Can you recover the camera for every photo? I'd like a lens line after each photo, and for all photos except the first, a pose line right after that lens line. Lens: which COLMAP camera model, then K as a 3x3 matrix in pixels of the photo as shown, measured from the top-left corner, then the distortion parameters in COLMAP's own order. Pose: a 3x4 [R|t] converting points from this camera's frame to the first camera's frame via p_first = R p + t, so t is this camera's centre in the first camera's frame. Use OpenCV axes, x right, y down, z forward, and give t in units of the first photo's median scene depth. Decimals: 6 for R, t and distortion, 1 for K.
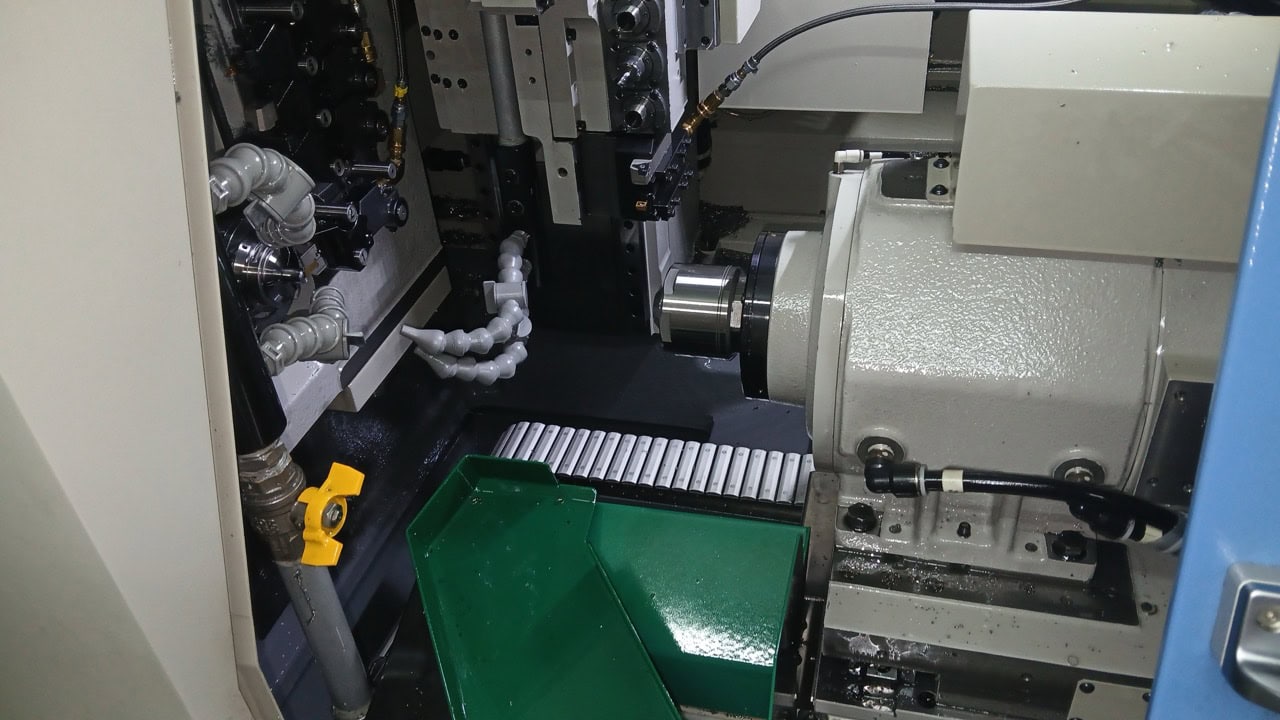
lens RADIAL K [[991.8, 0, 642.8], [0, 991.8, 367.7], [0, 0, 1]] dist [0.101796, -0.196021]
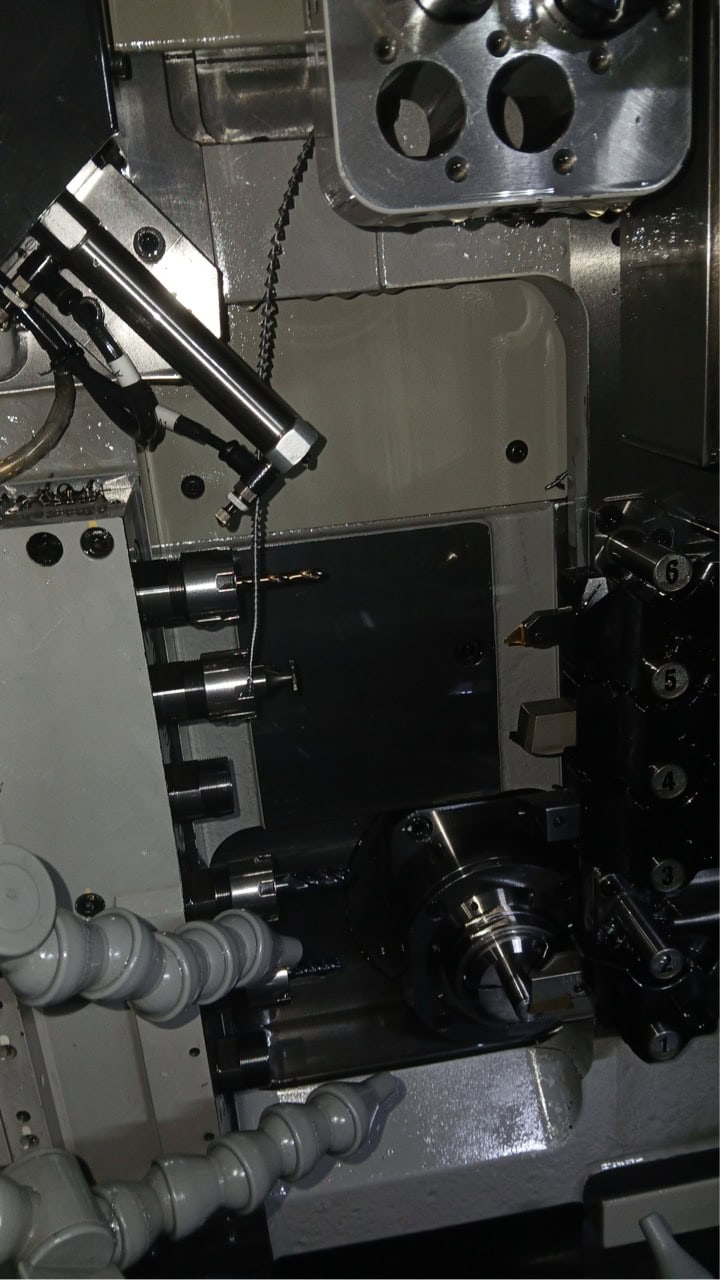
lens RADIAL K [[987.9, 0, 359.3], [0, 987.9, 633.1], [0, 0, 1]] dist [0.066249, -0.187089]
pose [[0.395781, 0.327421, -0.857993, 0.014480], [-0.500109, 0.860438, 0.097660, -0.252059], [0.770226, 0.390438, 0.504292, 0.544583]]
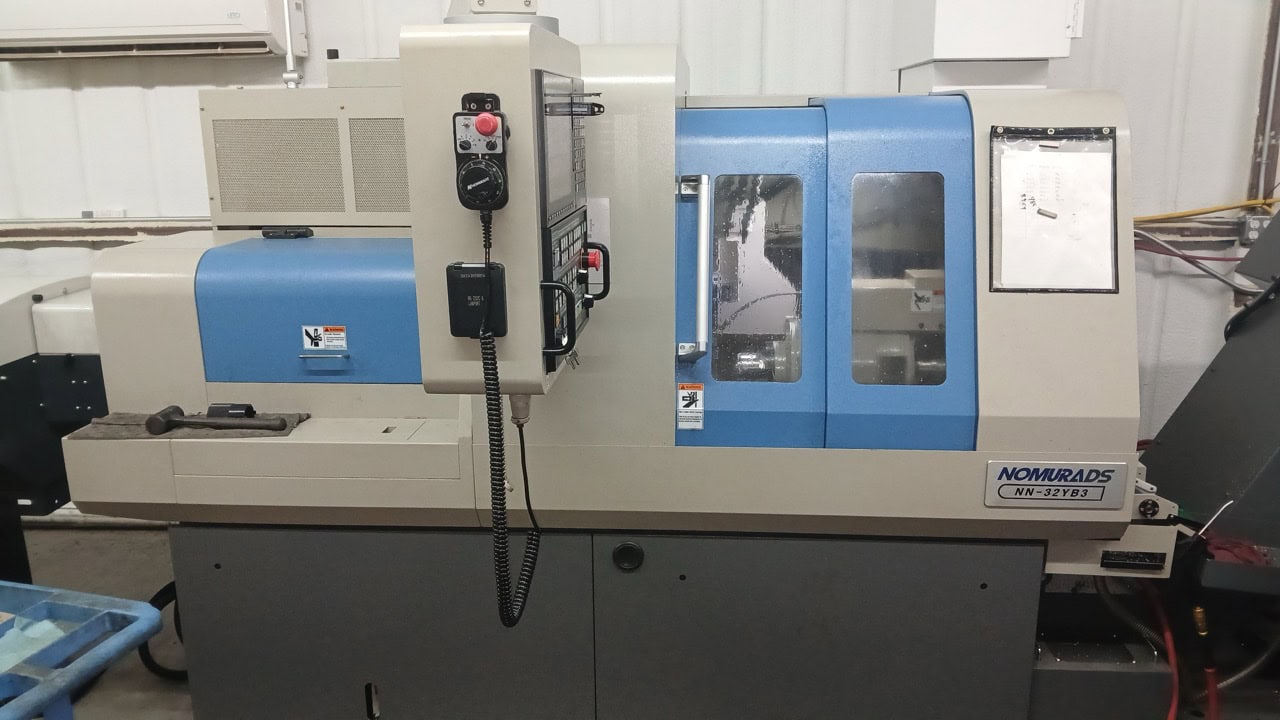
lens RADIAL K [[1010.5, 0, 640.3], [0, 1010.5, 362.2], [0, 0, 1]] dist [0.024152, -0.065265]
pose [[0.982534, 0.013061, 0.185625, -0.720599], [0.061616, 0.918427, -0.390764, 0.957284], [-0.175587, 0.395376, 0.901580, -1.513574]]
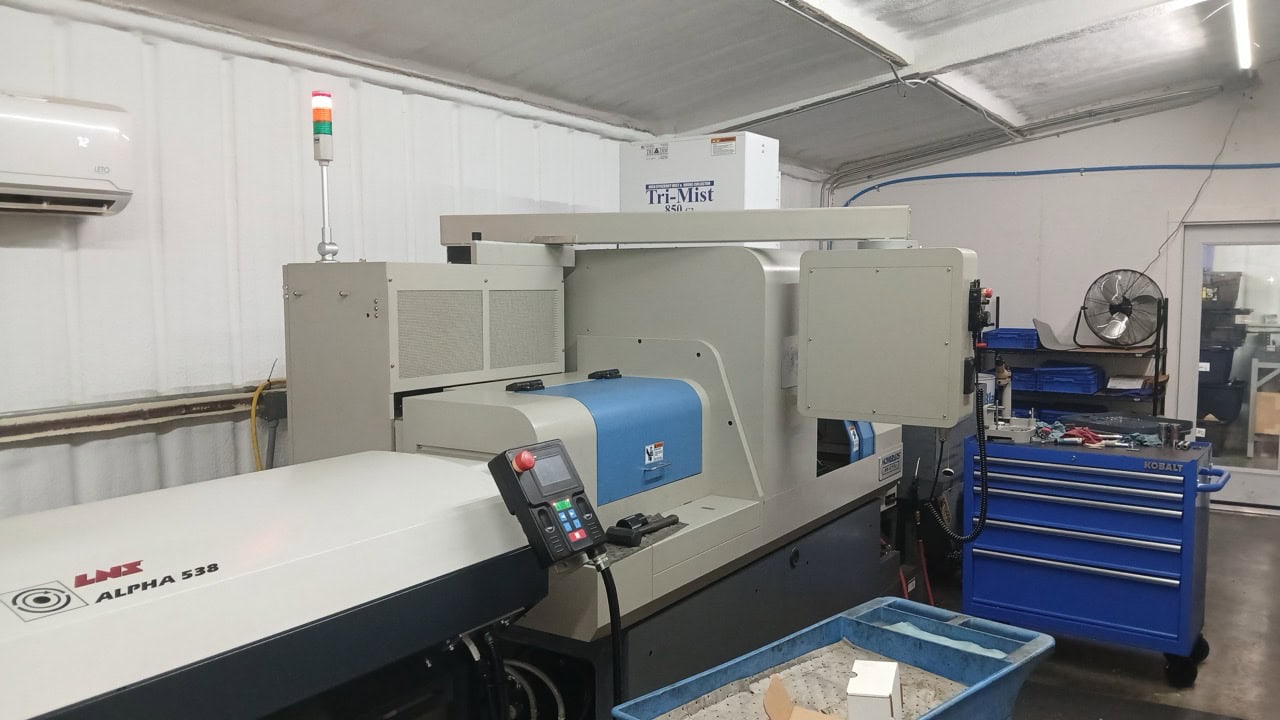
lens RADIAL K [[991.8, 0, 642.8], [0, 991.8, 367.7], [0, 0, 1]] dist [0.101796, -0.196021]
pose [[0.315886, -0.016756, 0.948649, -3.996696], [0.550120, 0.817861, -0.168736, 0.189698], [-0.773036, 0.575172, 0.267568, -0.166142]]
